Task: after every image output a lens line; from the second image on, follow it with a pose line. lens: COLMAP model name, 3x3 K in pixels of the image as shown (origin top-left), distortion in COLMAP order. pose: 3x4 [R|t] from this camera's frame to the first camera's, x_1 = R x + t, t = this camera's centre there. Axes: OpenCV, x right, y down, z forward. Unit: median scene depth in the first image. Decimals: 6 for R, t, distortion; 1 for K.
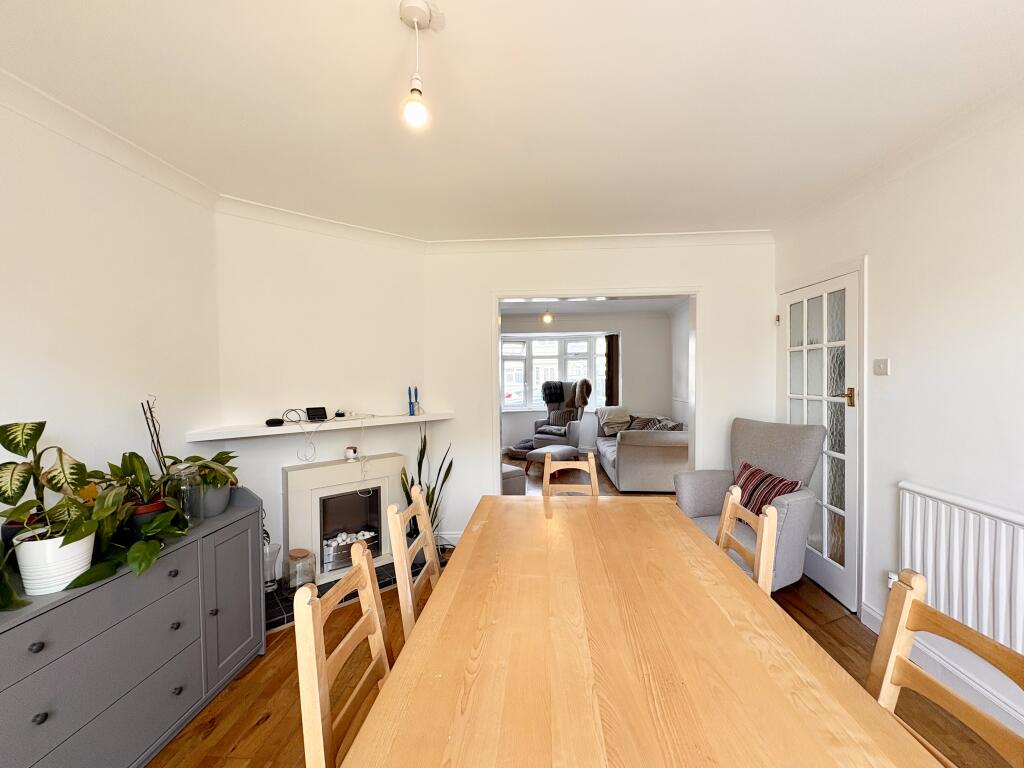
lens RADIAL K [[406.7, 0, 512.0], [0, 406.7, 384.0], [0, 0, 1]] dist [-0.000864, 0.000686]
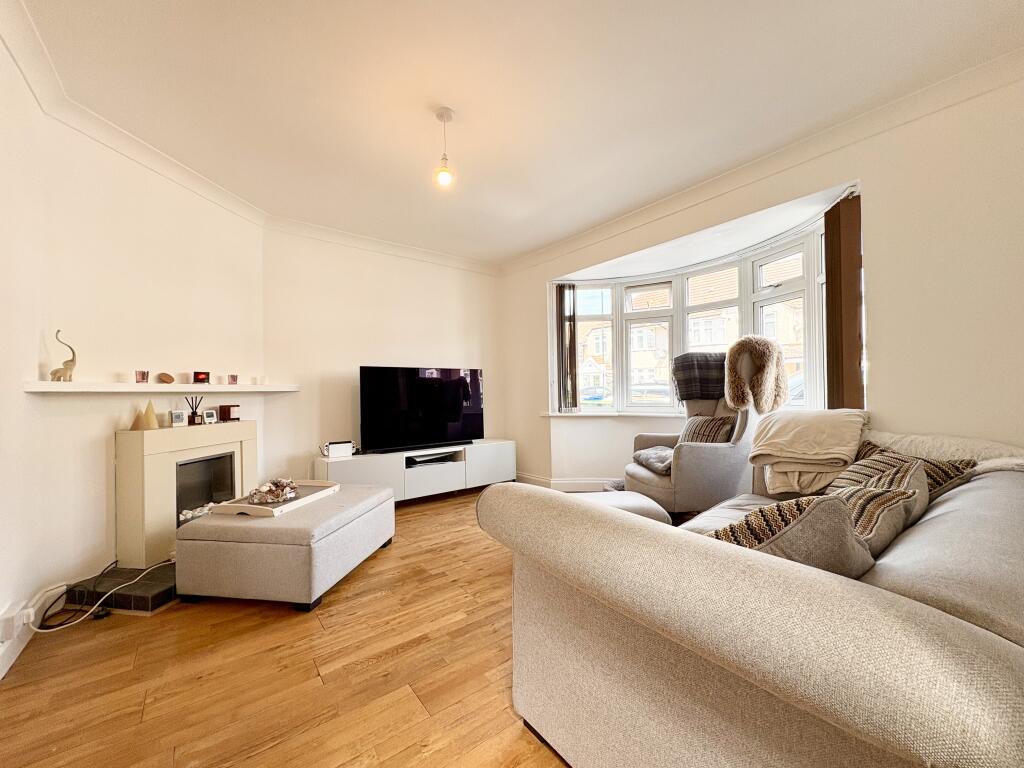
lens RADIAL K [[406.7, 0, 512.0], [0, 406.7, 384.0], [0, 0, 1]] dist [-0.000864, 0.000686]
pose [[0.662003, -0.007385, -0.749465, 0.352216], [-0.007934, 0.999826, -0.016860, 0.043841], [0.749459, 0.017107, 0.661830, 0.627510]]
